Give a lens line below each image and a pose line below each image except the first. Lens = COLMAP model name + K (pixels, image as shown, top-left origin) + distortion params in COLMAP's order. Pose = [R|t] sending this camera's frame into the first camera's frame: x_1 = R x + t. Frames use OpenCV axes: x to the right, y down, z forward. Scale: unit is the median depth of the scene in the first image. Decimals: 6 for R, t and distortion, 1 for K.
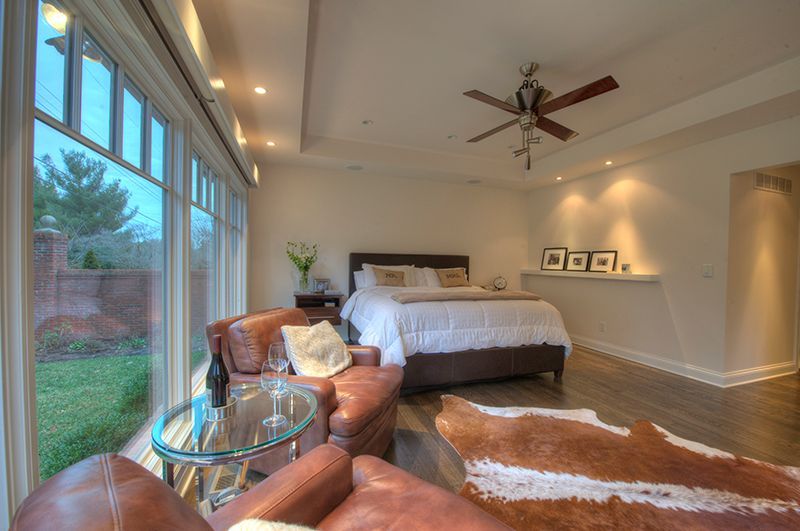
lens RADIAL K [[317.1, 0, 401.5], [0, 317.1, 267.8], [0, 0, 1]] dist [-0.016415, -0.001693]
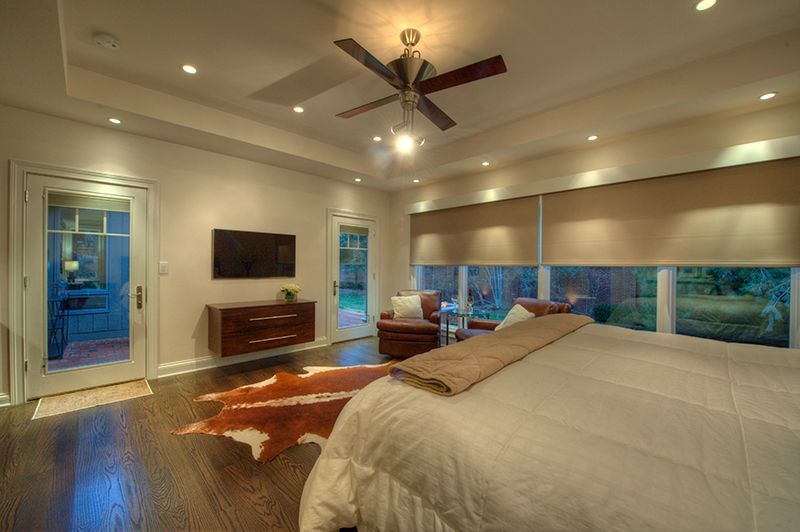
lens RADIAL K [[317.1, 0, 400.3], [0, 317.1, 265.8], [0, 0, 1]] dist [-0.016415, -0.001693]
pose [[-0.898629, -0.025853, -0.437946, 0.469537], [-0.030785, 0.999517, 0.004165, -0.009290], [0.437627, 0.017225, -0.898992, 1.055598]]
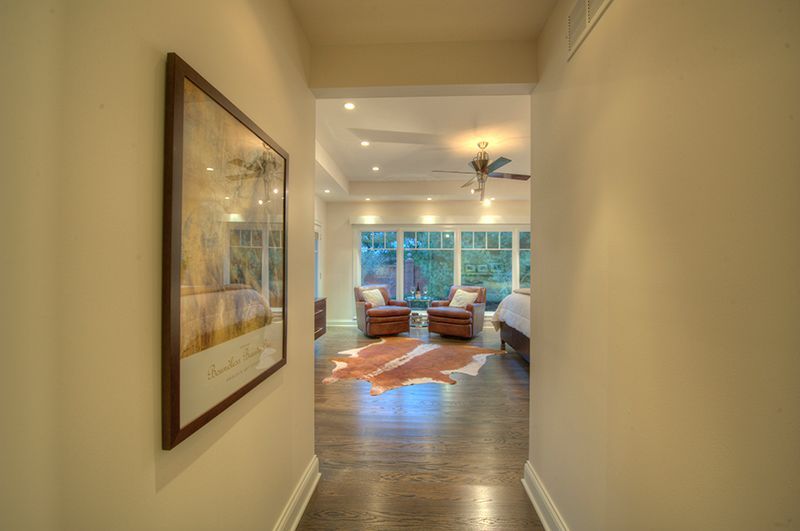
lens RADIAL K [[317.1, 0, 404.5], [0, 317.1, 266.2], [0, 0, 1]] dist [-0.016415, -0.001693]
pose [[-0.360312, -0.023692, -0.932531, 1.207401], [-0.027306, 0.999517, -0.014843, 0.009961], [0.932432, 0.020116, -0.360785, 0.728261]]
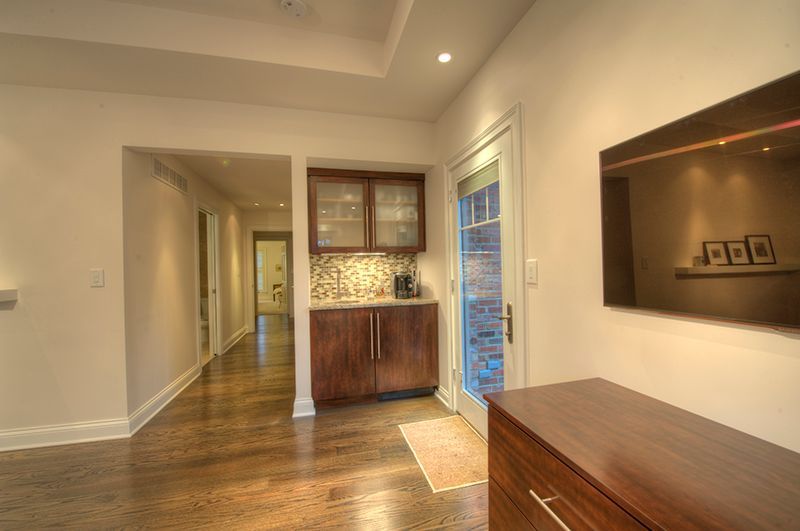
lens RADIAL K [[317.1, 0, 402.4], [0, 317.1, 266.3], [0, 0, 1]] dist [-0.016415, -0.001693]
pose [[0.066854, -0.018071, 0.997599, 0.260546], [0.038273, 0.999147, 0.015534, -0.001141], [-0.997028, 0.037142, 0.067488, 0.214027]]
